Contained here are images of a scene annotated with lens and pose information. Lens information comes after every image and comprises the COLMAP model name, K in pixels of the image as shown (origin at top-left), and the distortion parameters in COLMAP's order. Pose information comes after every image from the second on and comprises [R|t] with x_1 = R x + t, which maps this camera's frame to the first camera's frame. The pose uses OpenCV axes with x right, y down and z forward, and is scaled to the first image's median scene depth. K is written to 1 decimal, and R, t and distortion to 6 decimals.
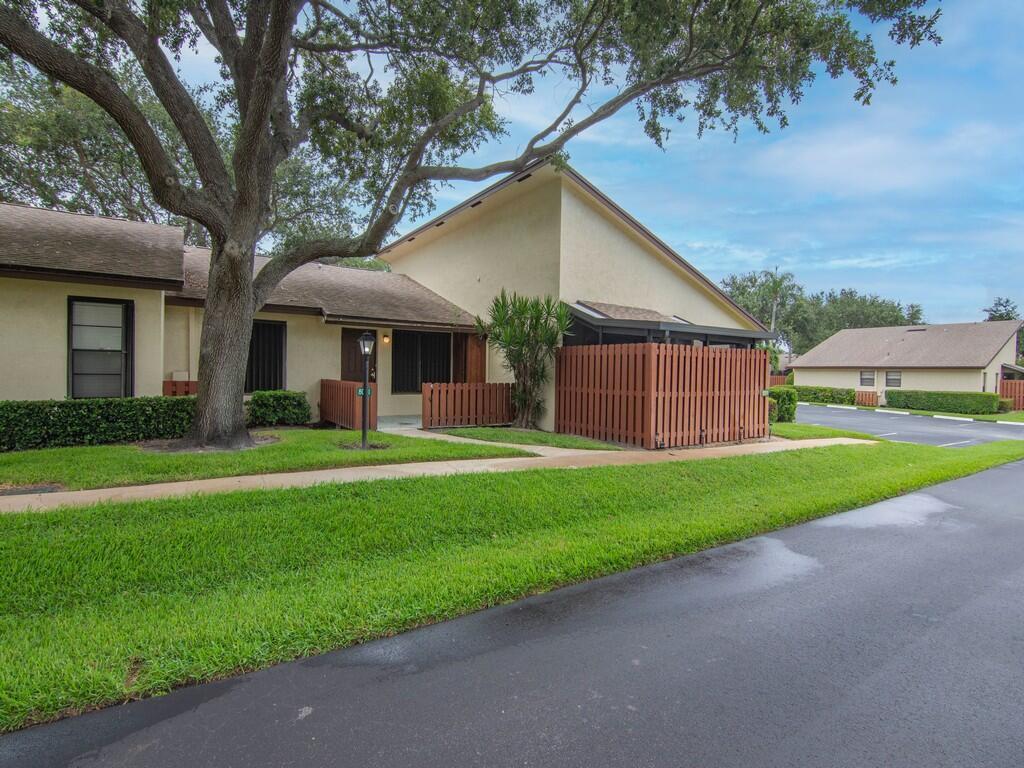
lens RADIAL K [[505.4, 0, 508.0], [0, 505.4, 384.1], [0, 0, 1]] dist [-0.017065, -0.000727]
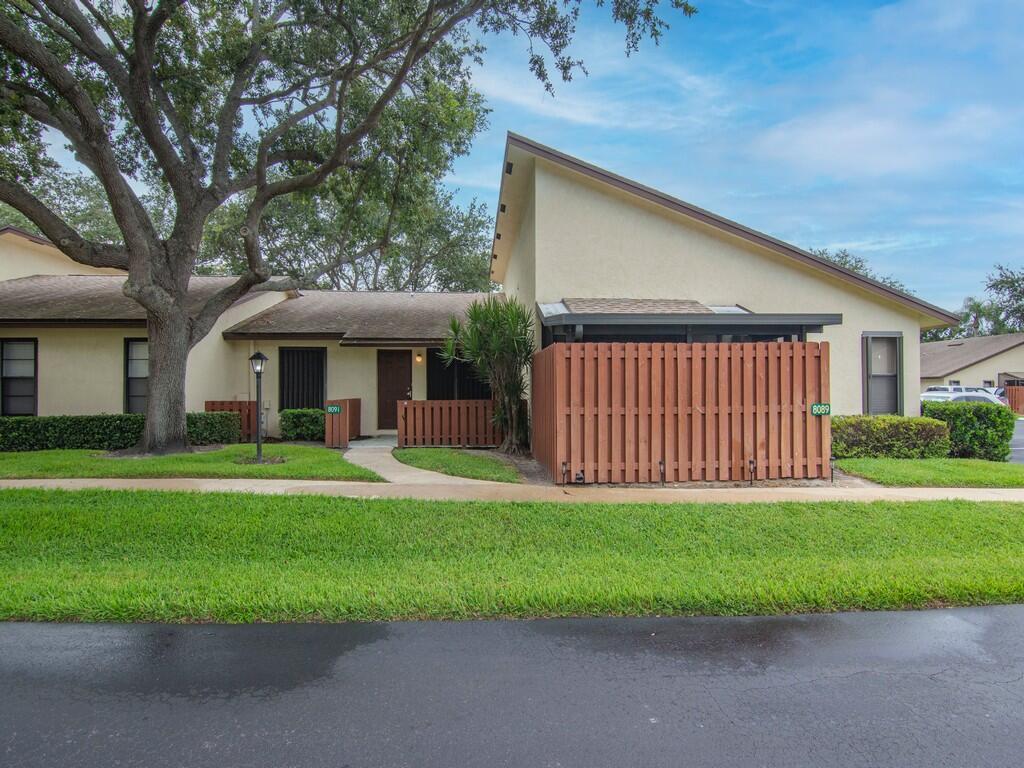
lens RADIAL K [[505.4, 0, 508.0], [0, 505.4, 384.1], [0, 0, 1]] dist [-0.017065, -0.000727]
pose [[0.863402, -0.029545, -0.503652, 0.539534], [0.008632, 0.999003, -0.043805, 0.011855], [0.504444, 0.033474, 0.862796, 0.276857]]
